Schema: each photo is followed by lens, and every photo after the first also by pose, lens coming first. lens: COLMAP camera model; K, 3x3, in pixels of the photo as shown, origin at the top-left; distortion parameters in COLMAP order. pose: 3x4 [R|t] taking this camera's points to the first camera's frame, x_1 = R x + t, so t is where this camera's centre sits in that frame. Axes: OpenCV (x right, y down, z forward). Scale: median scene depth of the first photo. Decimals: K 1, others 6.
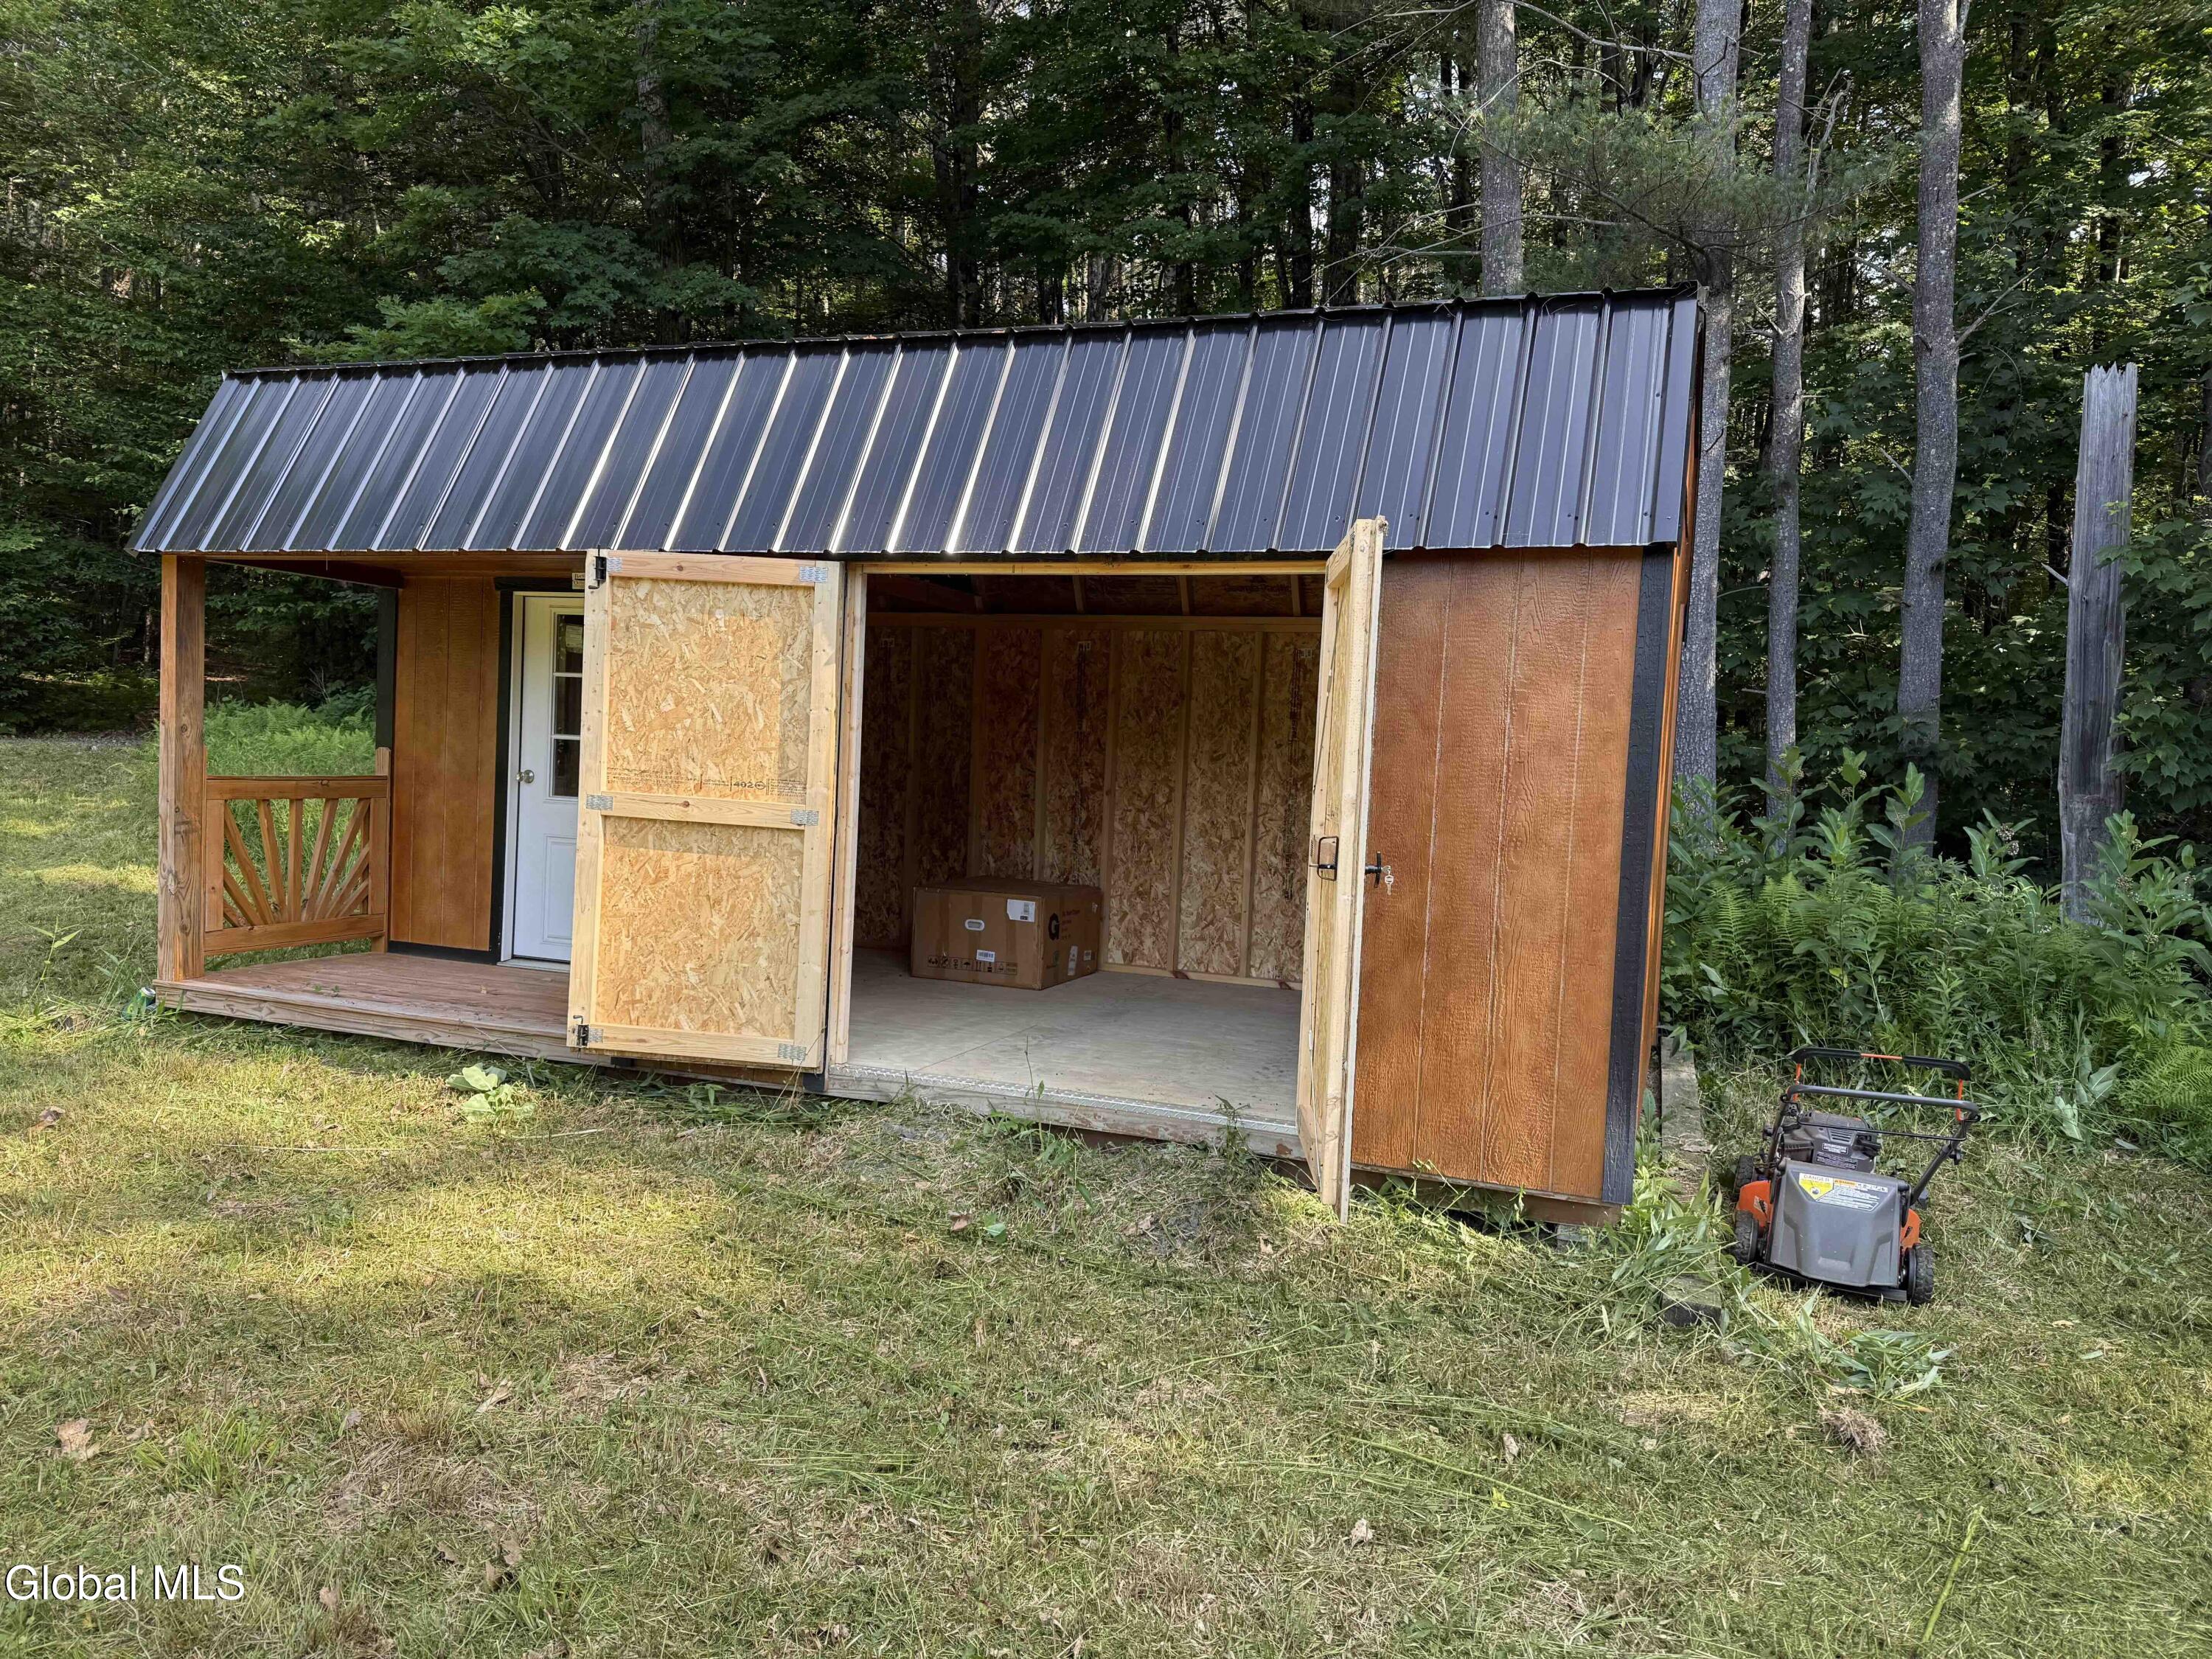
lens RADIAL K [[1519.6, 0, 1106.0], [0, 1519.6, 829.5], [0, 0, 1]] dist [0.068474, -0.114741]
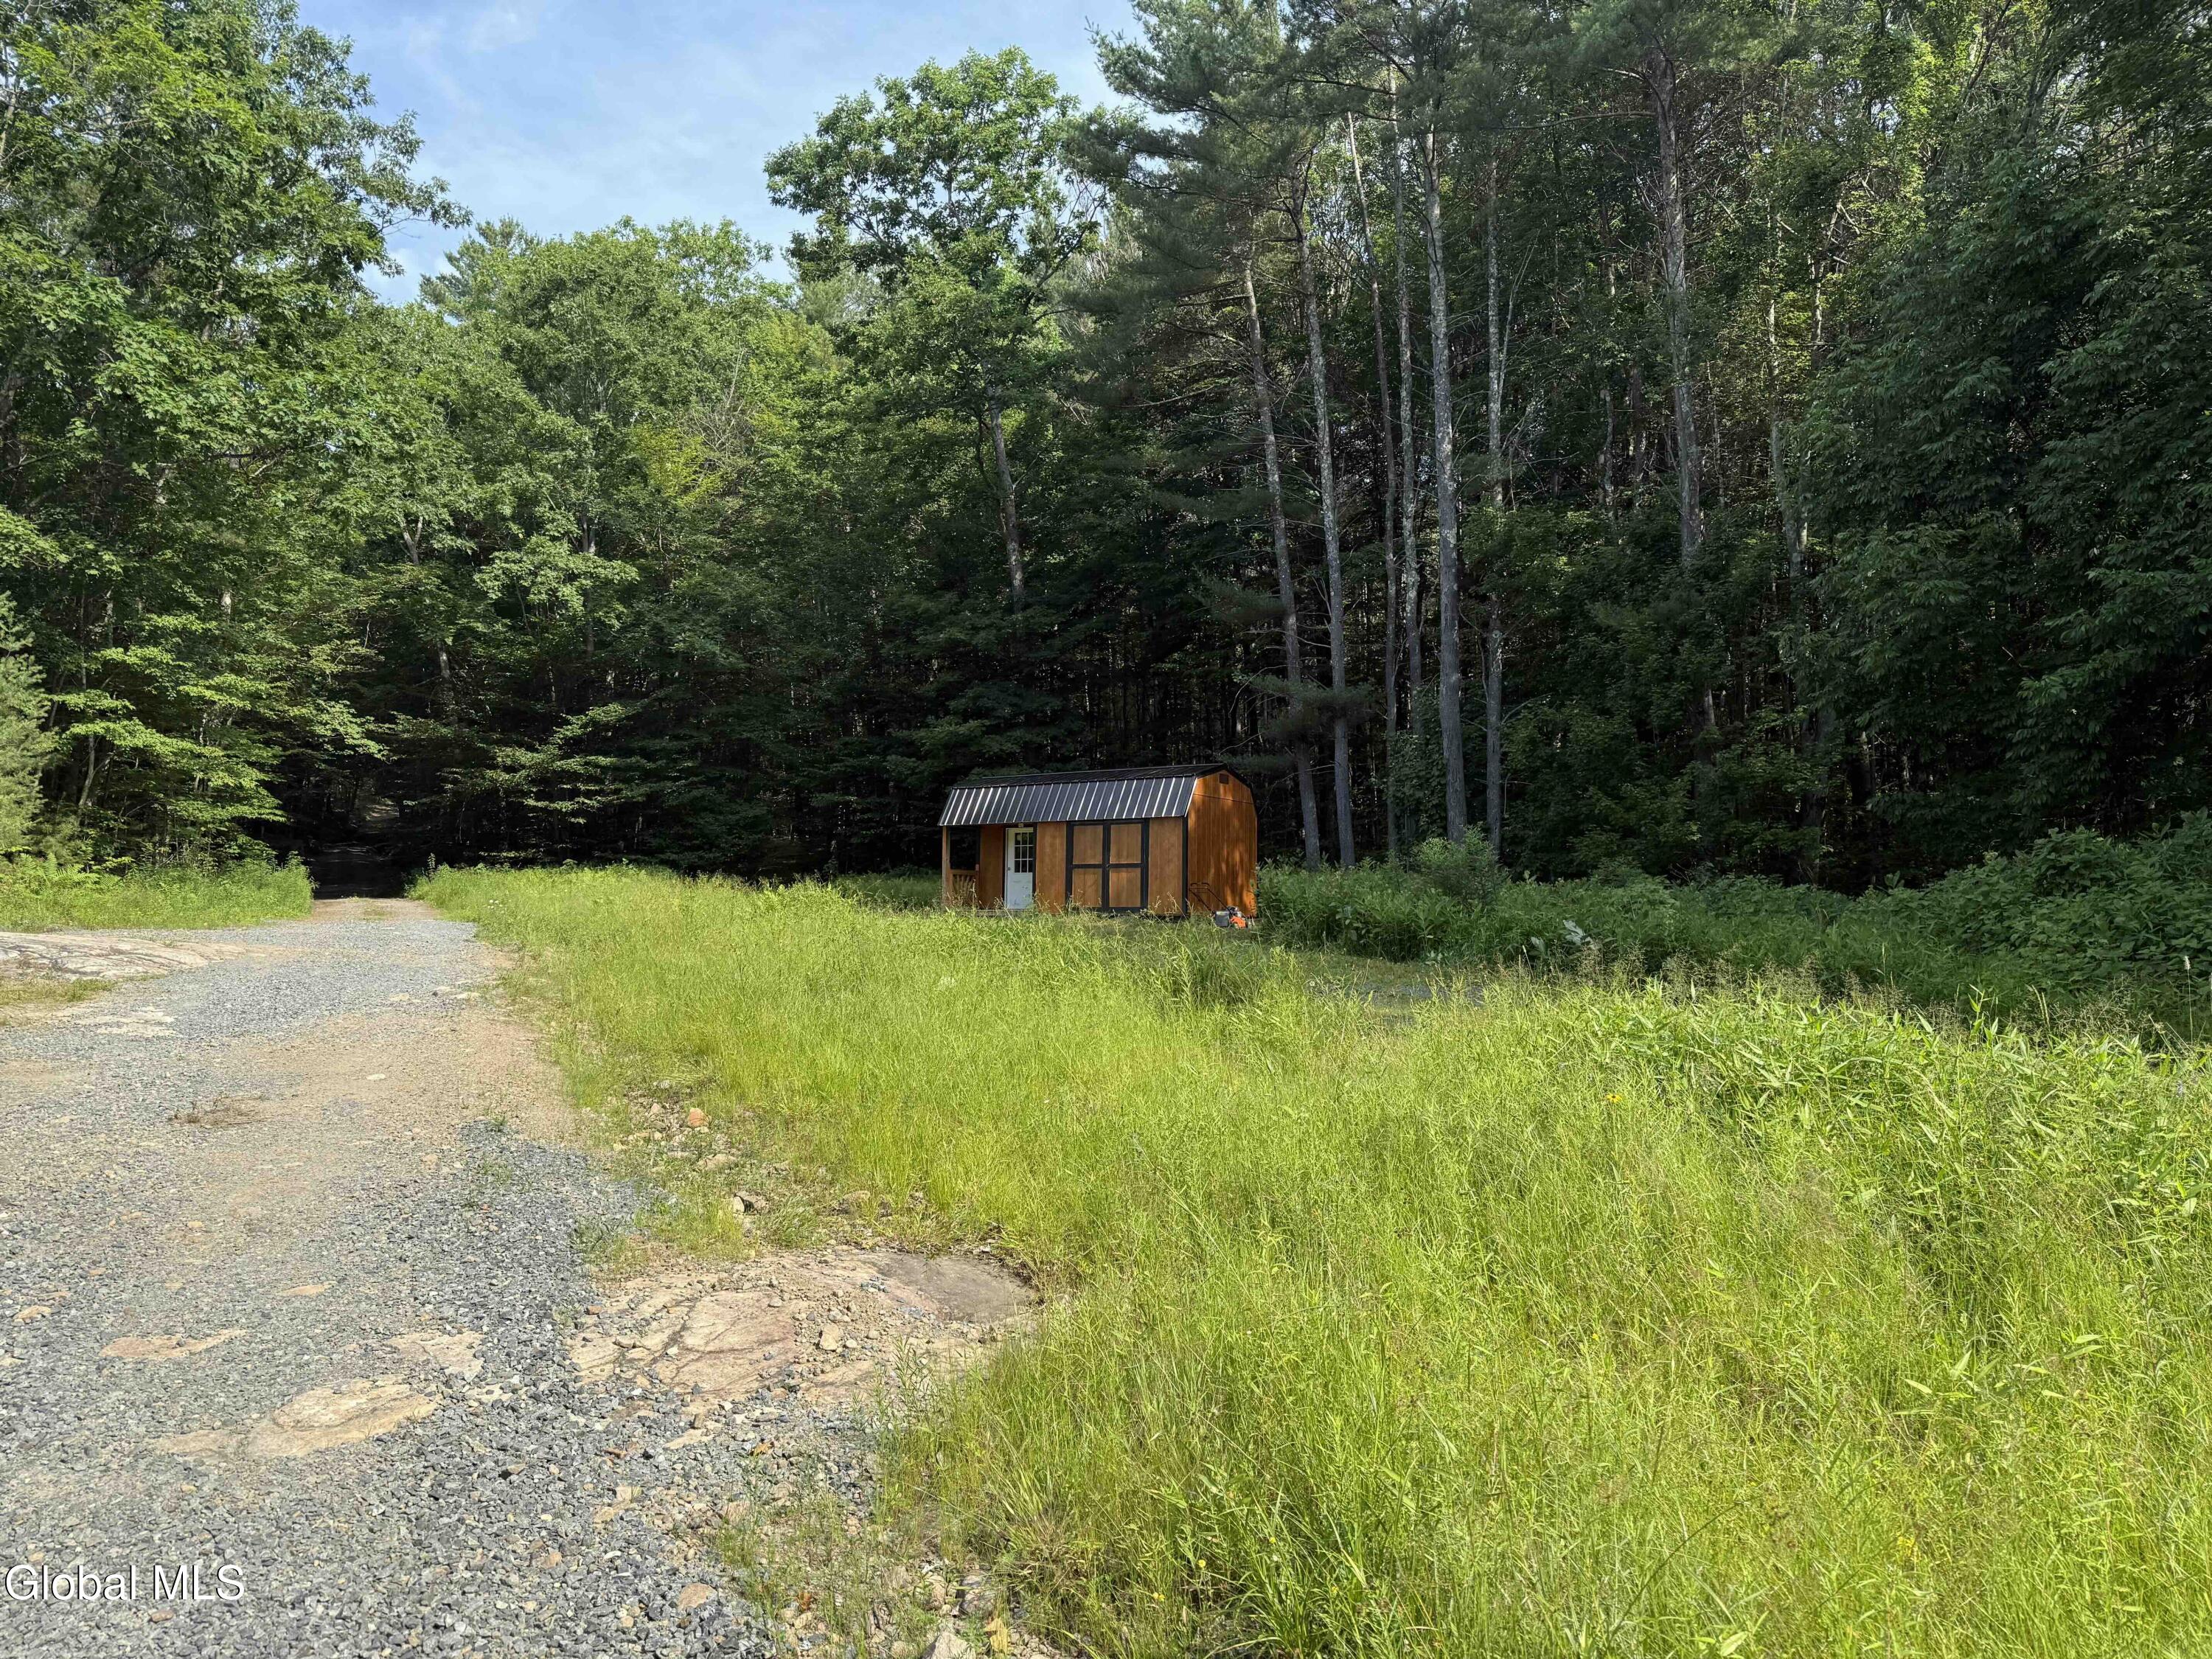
lens RADIAL K [[1519.6, 0, 1106.0], [0, 1519.6, 829.5], [0, 0, 1]] dist [0.068474, -0.114741]
pose [[0.975990, -0.050413, -0.211901, 0.899347], [0.024228, 0.991936, -0.124399, 0.433011], [0.216463, 0.116278, 0.969342, -3.455093]]
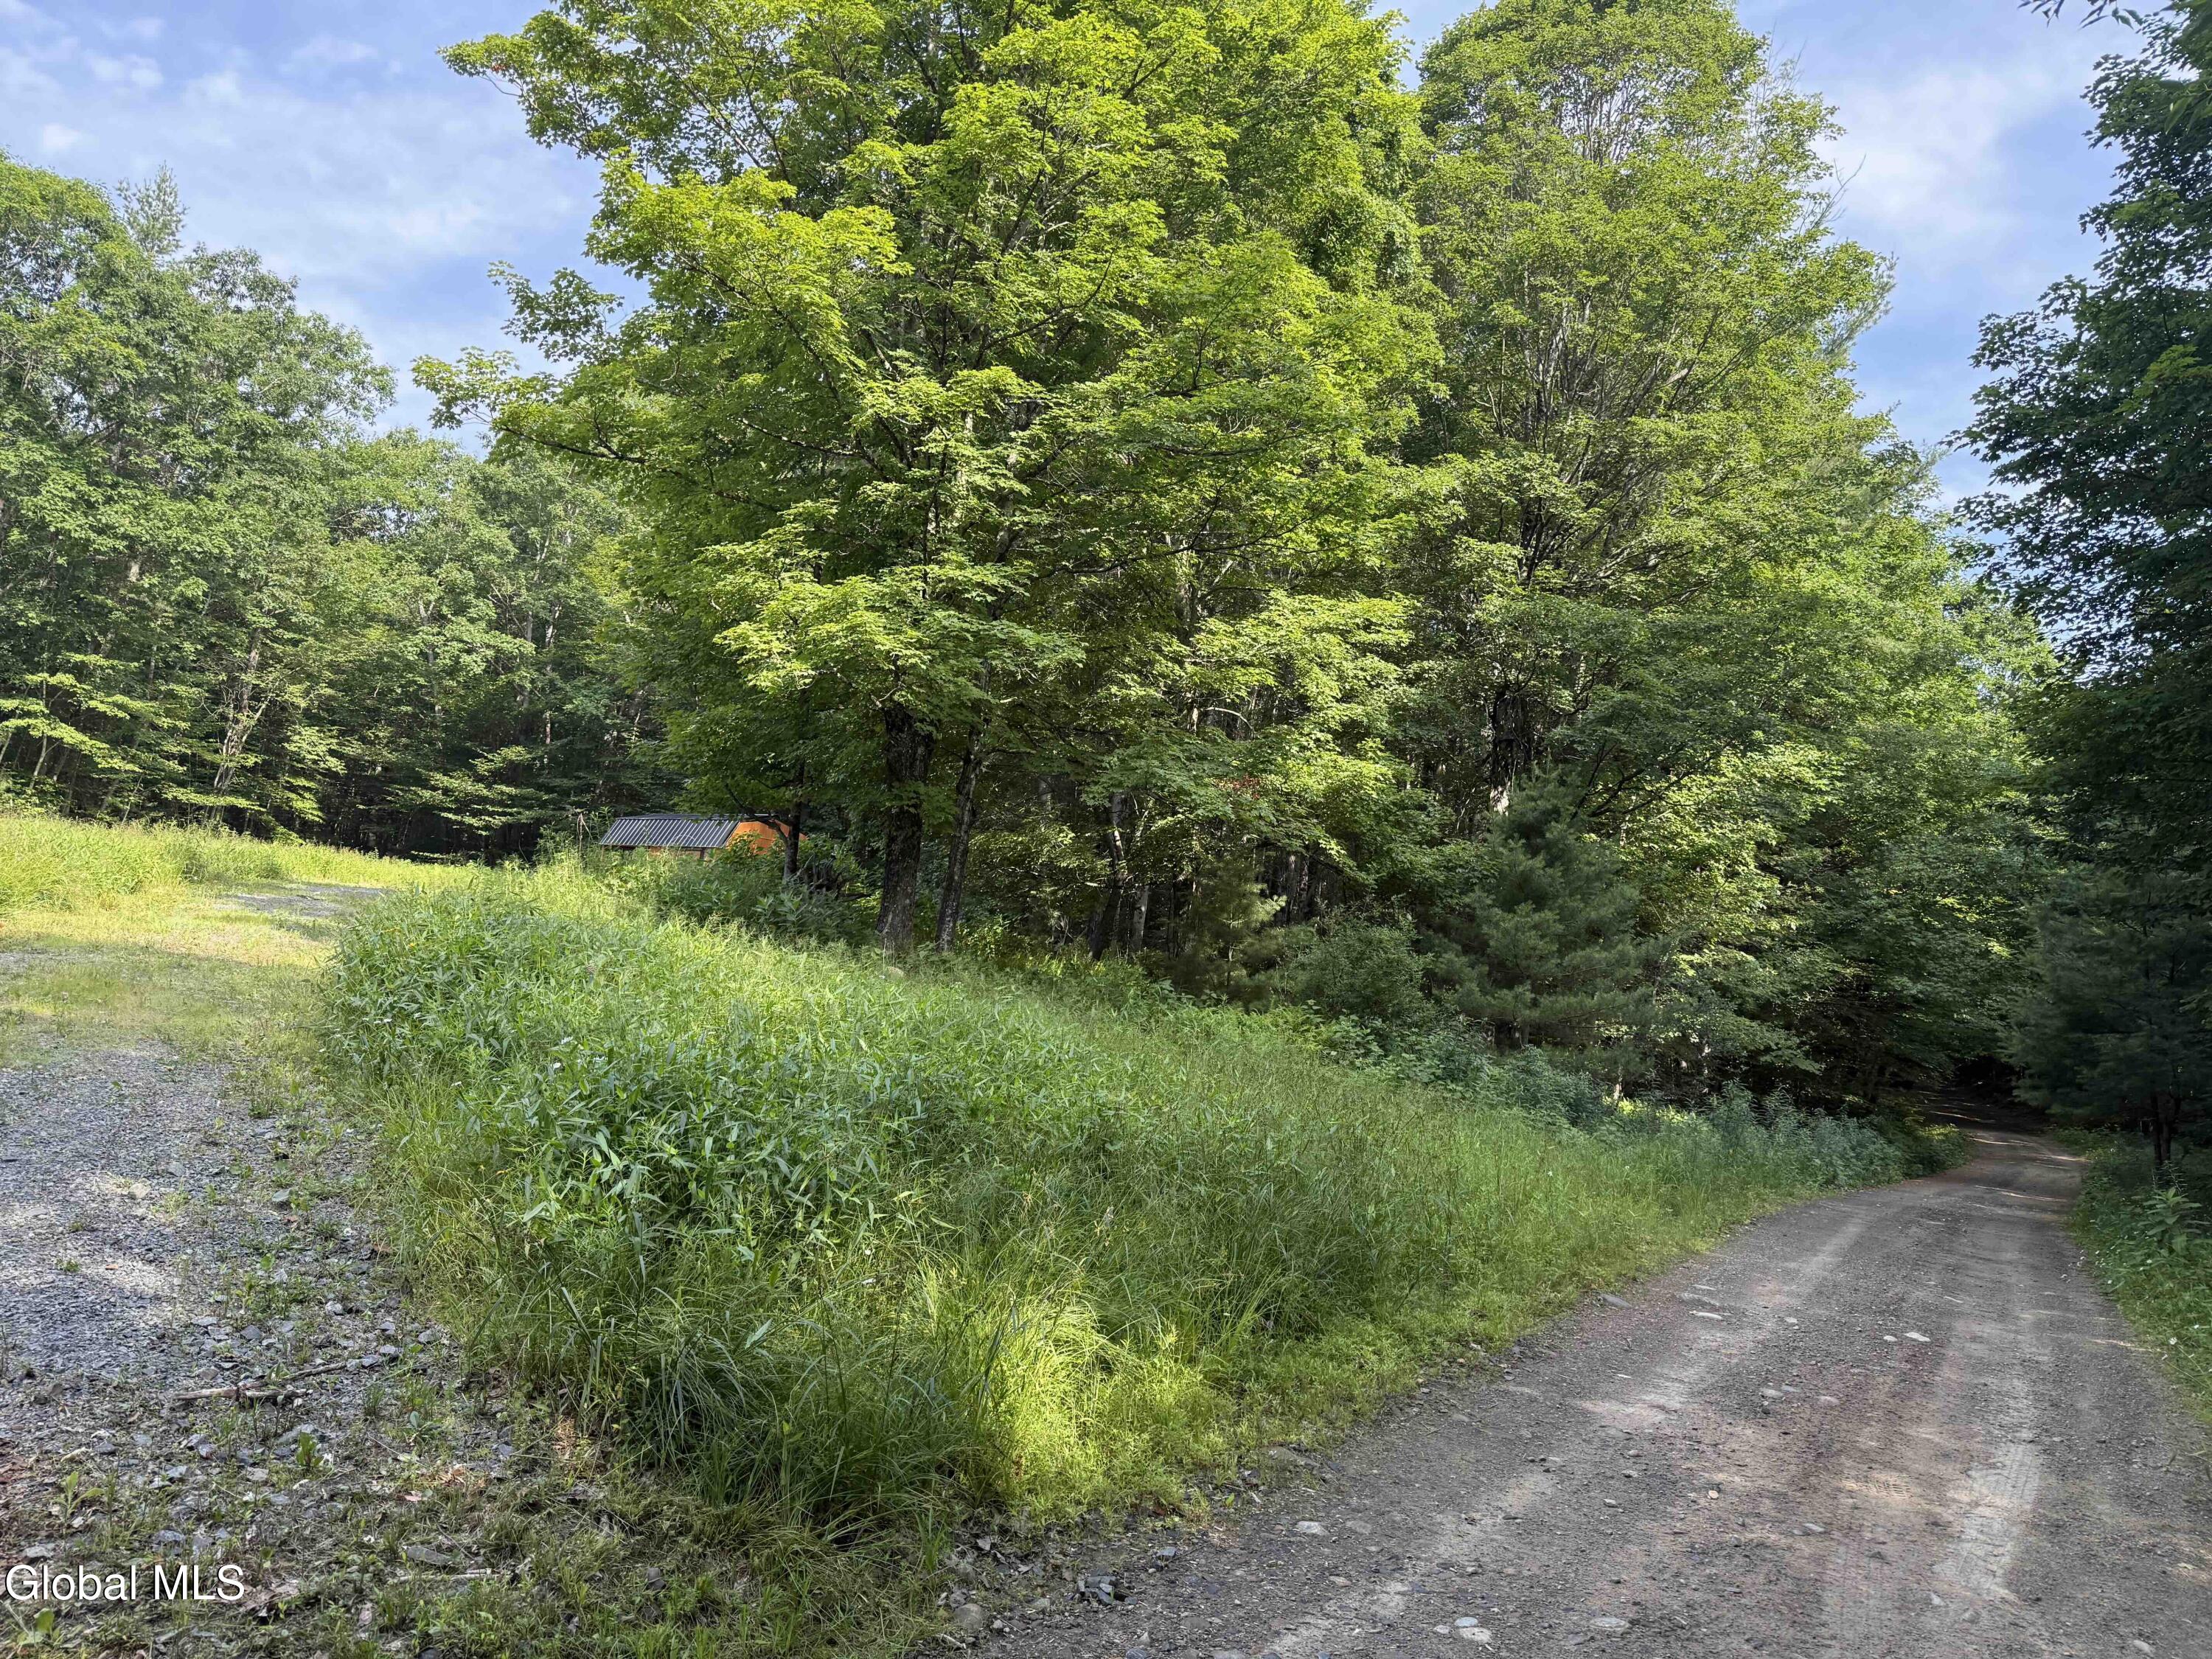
lens RADIAL K [[1476.0, 0, 1106.0], [0, 1476.0, 829.5], [0, 0, 1]] dist [0.002395, -0.026294]
pose [[0.940805, 0.018382, -0.338450, 3.472457], [-0.085085, 0.979364, -0.183323, 0.731614], [0.328096, 0.201268, 0.922954, -4.104127]]
